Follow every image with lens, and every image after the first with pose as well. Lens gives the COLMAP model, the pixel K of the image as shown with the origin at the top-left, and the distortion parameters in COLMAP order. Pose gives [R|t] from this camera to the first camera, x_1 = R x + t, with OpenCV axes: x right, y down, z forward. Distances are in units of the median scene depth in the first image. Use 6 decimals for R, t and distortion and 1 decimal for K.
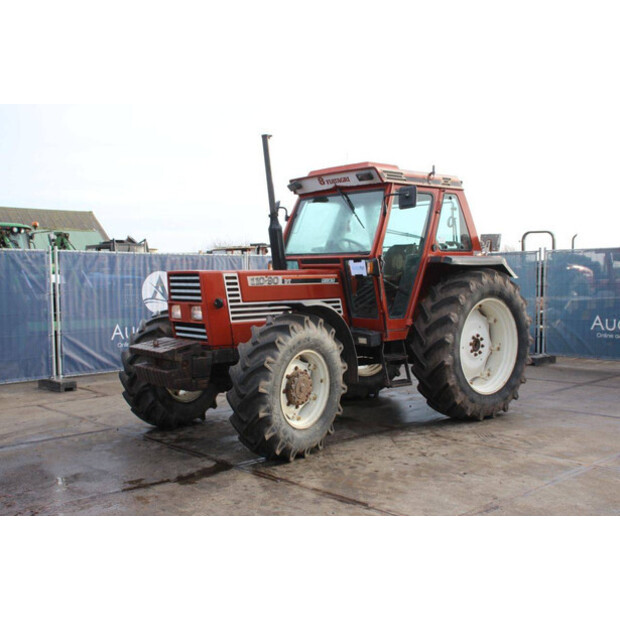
lens RADIAL K [[701.5, 0, 310.0], [0, 701.5, 310.0], [0, 0, 1]] dist [-0.011286, -0.007658]
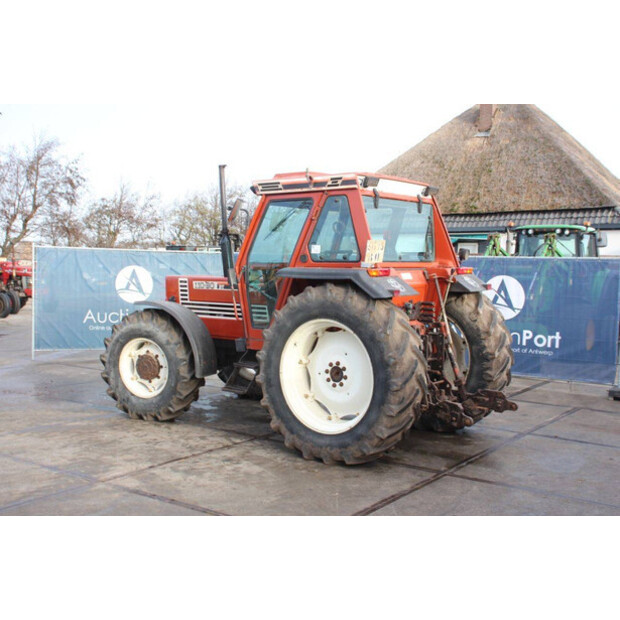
lens RADIAL K [[753.7, 0, 310.0], [0, 753.7, 310.0], [0, 0, 1]] dist [0.013751, 0.044399]
pose [[0.204971, 0.074415, -0.975935, 1.259036], [-0.067558, 0.995803, 0.061741, -0.091351], [0.976434, 0.053277, 0.209138, 0.885360]]
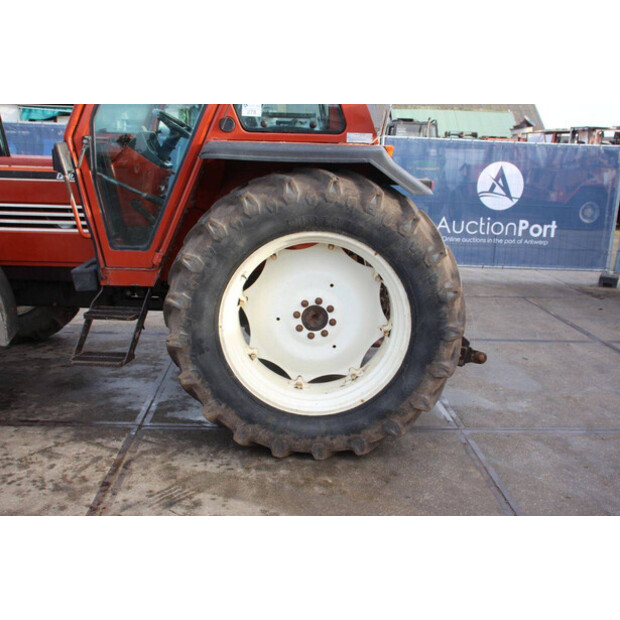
lens RADIAL K [[619.6, 0, 307.2], [0, 619.6, 300.2], [0, 0, 1]] dist [-0.108949, 0.250971]
pose [[0.761249, 0.194895, -0.618479, 0.587277], [-0.079696, 0.974654, 0.209040, -0.067243], [0.643544, -0.109841, 0.757487, 0.739889]]
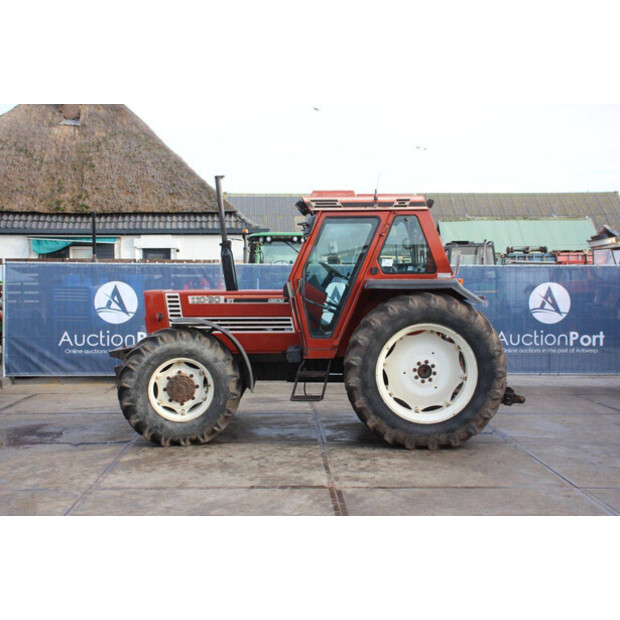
lens RADIAL K [[885.2, 0, 310.1], [0, 885.2, 317.6], [0, 0, 1]] dist [0.094861, 0.036556]
pose [[0.755852, 0.044785, -0.653209, 1.037823], [-0.041356, 0.998931, 0.020634, -0.048661], [0.653435, 0.011418, 0.756897, -0.028668]]
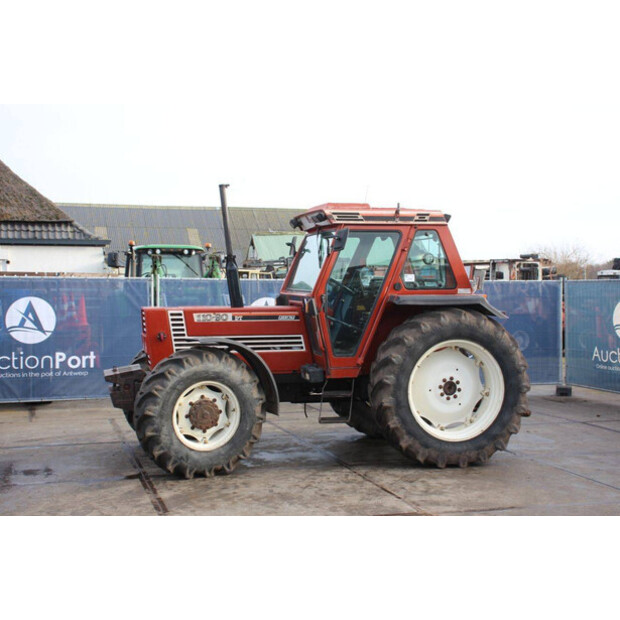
lens RADIAL K [[885.2, 0, 310.1], [0, 885.2, 317.6], [0, 0, 1]] dist [0.094861, 0.036556]
pose [[0.896836, 0.027647, -0.441497, 0.679333], [-0.032599, 0.999462, -0.003634, -0.040366], [0.441159, 0.017652, 0.897255, -0.187220]]
